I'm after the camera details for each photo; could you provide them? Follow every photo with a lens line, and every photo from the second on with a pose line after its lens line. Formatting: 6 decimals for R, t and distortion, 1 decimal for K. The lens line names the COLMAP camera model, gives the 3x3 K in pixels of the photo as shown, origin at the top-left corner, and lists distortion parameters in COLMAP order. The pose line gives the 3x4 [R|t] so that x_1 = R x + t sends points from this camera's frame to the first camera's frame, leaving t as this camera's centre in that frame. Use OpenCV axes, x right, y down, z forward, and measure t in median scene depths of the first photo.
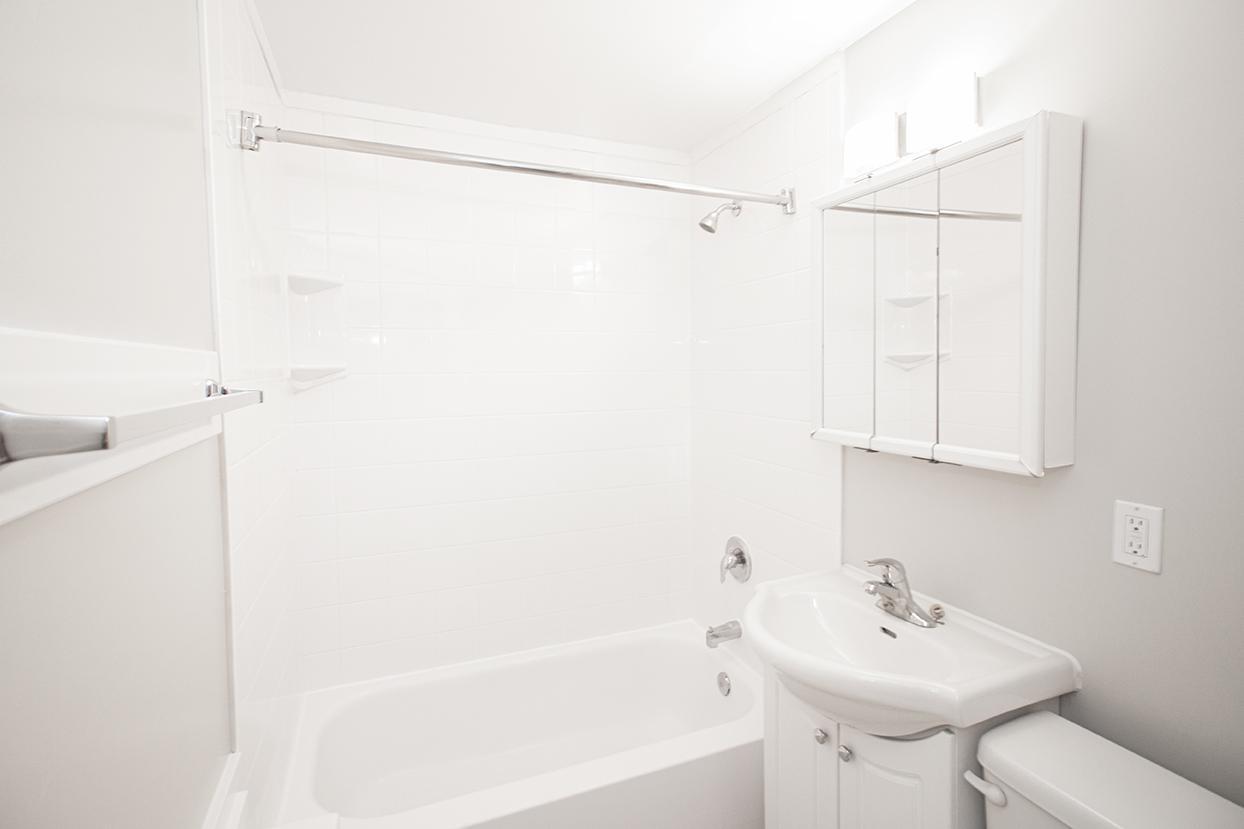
lens RADIAL K [[575.6, 0, 559.6], [0, 575.6, 397.3], [0, 0, 1]] dist [-0.004303, -0.001765]
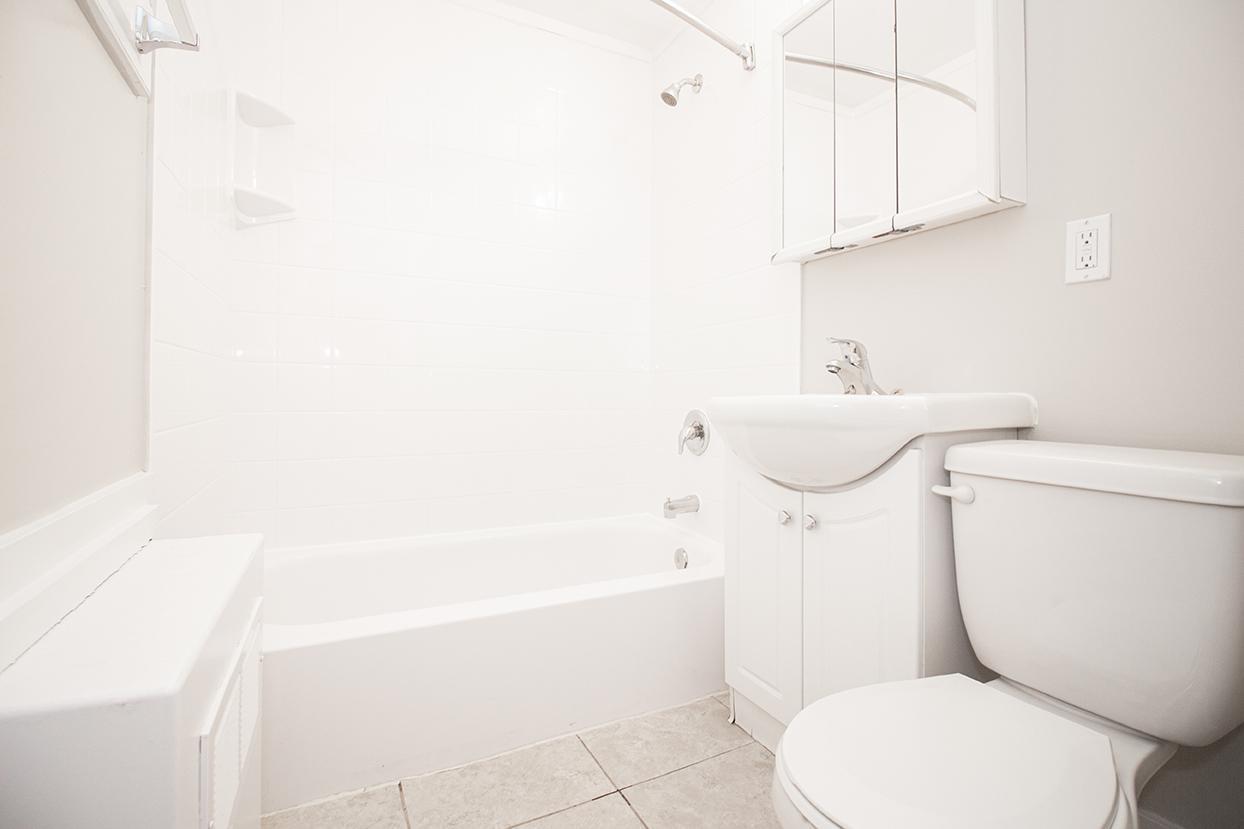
lens RADIAL K [[575.6, 0, 561.2], [0, 575.6, 391.4], [0, 0, 1]] dist [-0.004303, -0.001765]
pose [[0.996405, 0.023131, 0.081501, -0.003913], [-0.019225, 0.998644, -0.048387, 0.312693], [-0.082509, 0.046646, 0.995498, 0.038202]]
